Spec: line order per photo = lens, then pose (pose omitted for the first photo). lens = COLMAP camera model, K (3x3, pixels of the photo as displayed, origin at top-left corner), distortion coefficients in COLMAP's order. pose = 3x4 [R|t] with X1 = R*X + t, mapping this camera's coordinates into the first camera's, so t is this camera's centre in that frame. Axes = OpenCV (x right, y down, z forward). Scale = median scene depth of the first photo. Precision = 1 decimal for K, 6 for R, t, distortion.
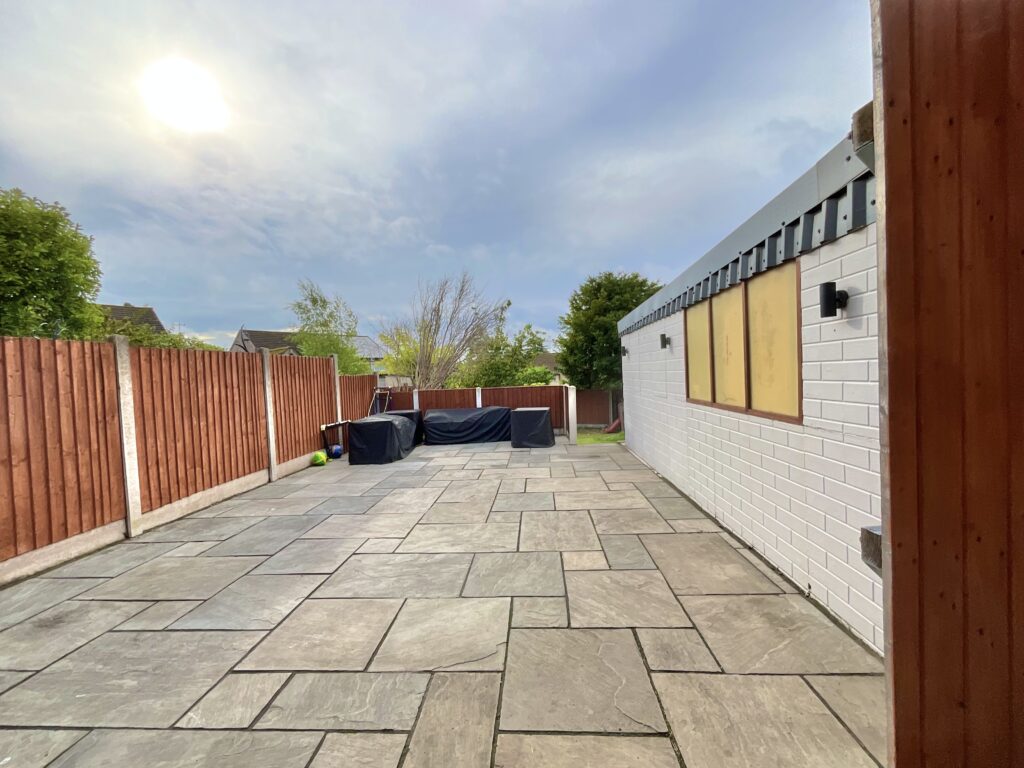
lens RADIAL K [[416.2, 0, 513.5], [0, 416.2, 385.1], [0, 0, 1]] dist [-0.002193, -0.000344]
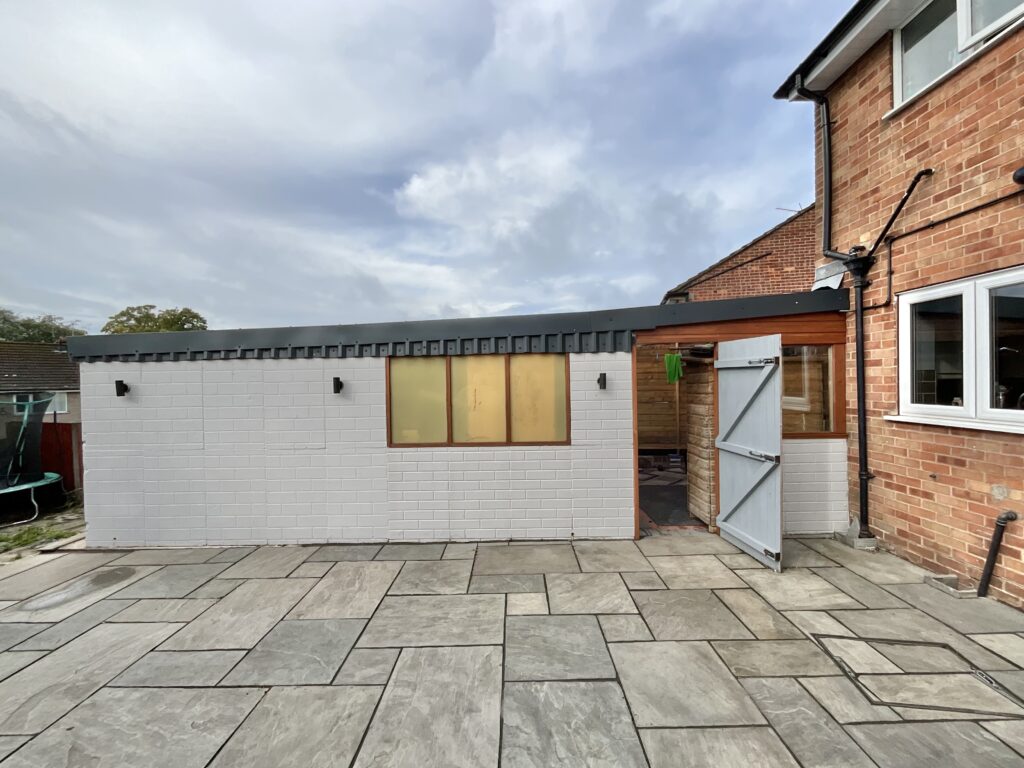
lens RADIAL K [[417.7, 0, 513.7], [0, 417.7, 384.4], [0, 0, 1]] dist [-0.005440, 0.003081]
pose [[-0.050176, 0.033507, 0.998178, -0.642376], [0.044985, 0.998499, -0.031257, -0.070244], [-0.997727, 0.043334, -0.051608, 0.765115]]
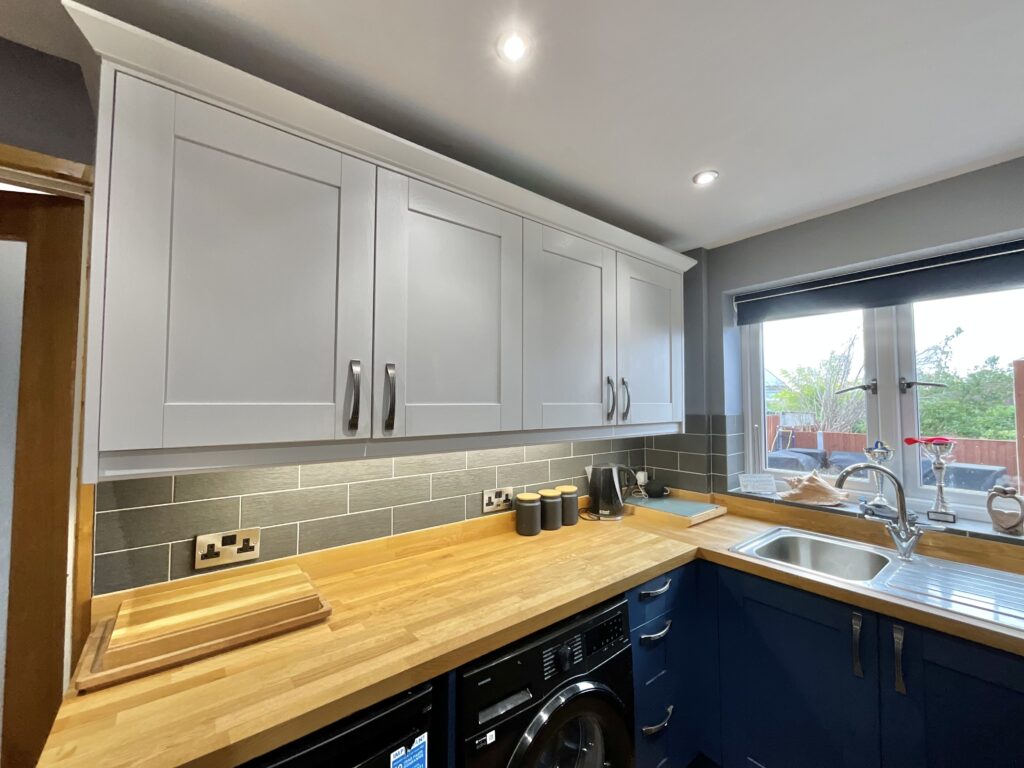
lens RADIAL K [[417.7, 0, 513.7], [0, 417.7, 384.4], [0, 0, 1]] dist [-0.005440, 0.003081]
pose [[0.653703, 0.007860, -0.756711, 0.146202], [-0.047943, 0.998367, -0.031047, -0.088883], [0.755231, 0.056574, 0.653012, -0.733614]]
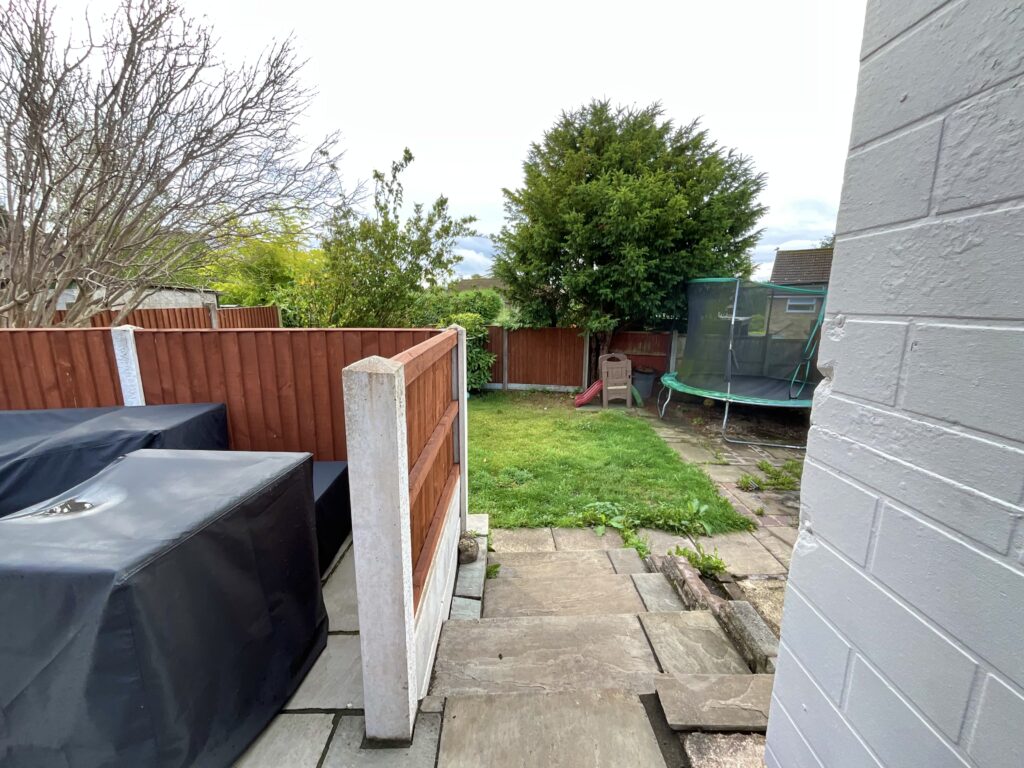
lens RADIAL K [[417.7, 0, 513.7], [0, 417.7, 384.4], [0, 0, 1]] dist [-0.005440, 0.003081]
pose [[0.996990, 0.024621, 0.073519, 0.341348], [-0.036776, 0.984953, 0.168862, -0.034051], [-0.068256, -0.171057, 0.982894, 1.637585]]
